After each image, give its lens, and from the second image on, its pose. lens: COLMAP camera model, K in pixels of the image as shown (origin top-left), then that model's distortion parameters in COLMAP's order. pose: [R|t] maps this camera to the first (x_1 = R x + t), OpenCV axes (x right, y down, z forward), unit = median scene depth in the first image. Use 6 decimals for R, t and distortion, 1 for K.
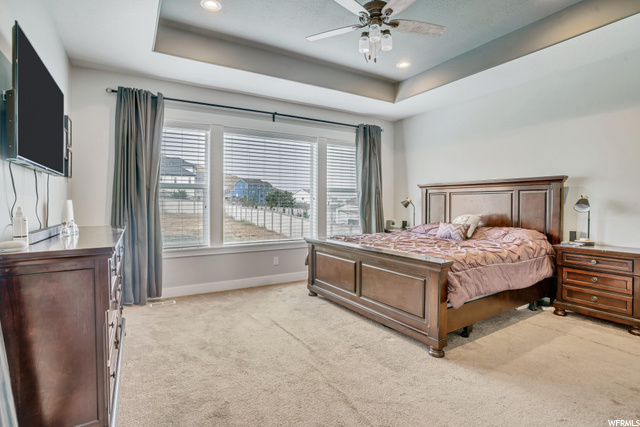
lens RADIAL K [[313.6, 0, 309.9], [0, 313.6, 210.7], [0, 0, 1]] dist [-0.044484, 0.000021]
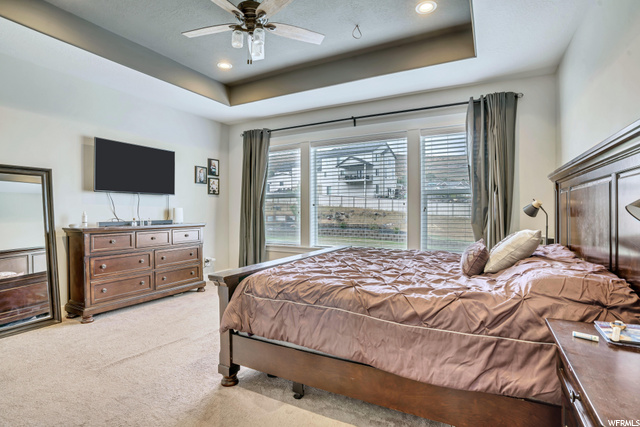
lens RADIAL K [[313.6, 0, 309.9], [0, 313.6, 210.7], [0, 0, 1]] dist [-0.044484, 0.000021]
pose [[0.524880, 0.002520, -0.851173, 0.785267], [-0.019519, 0.999768, -0.009076, -0.009480], [0.850953, 0.021377, 0.524807, 0.448787]]
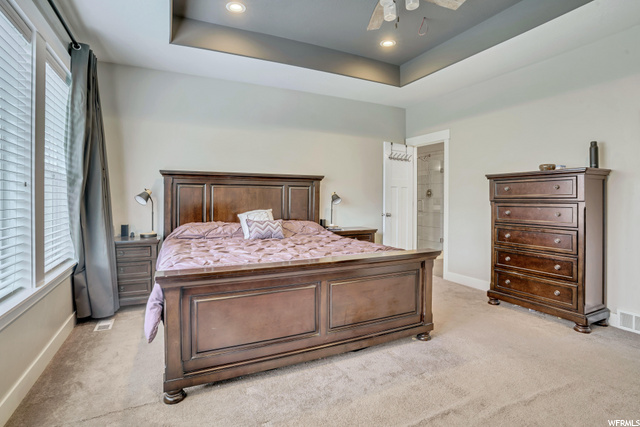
lens RADIAL K [[328.1, 0, 321.8], [0, 328.1, 196.7], [0, 0, 1]] dist [-0.044653, 0.000375]
pose [[0.071446, 0.007518, 0.997416, -0.462449], [0.015353, 0.999845, -0.008636, -0.016305], [-0.997326, 0.015930, 0.071320, 0.785753]]
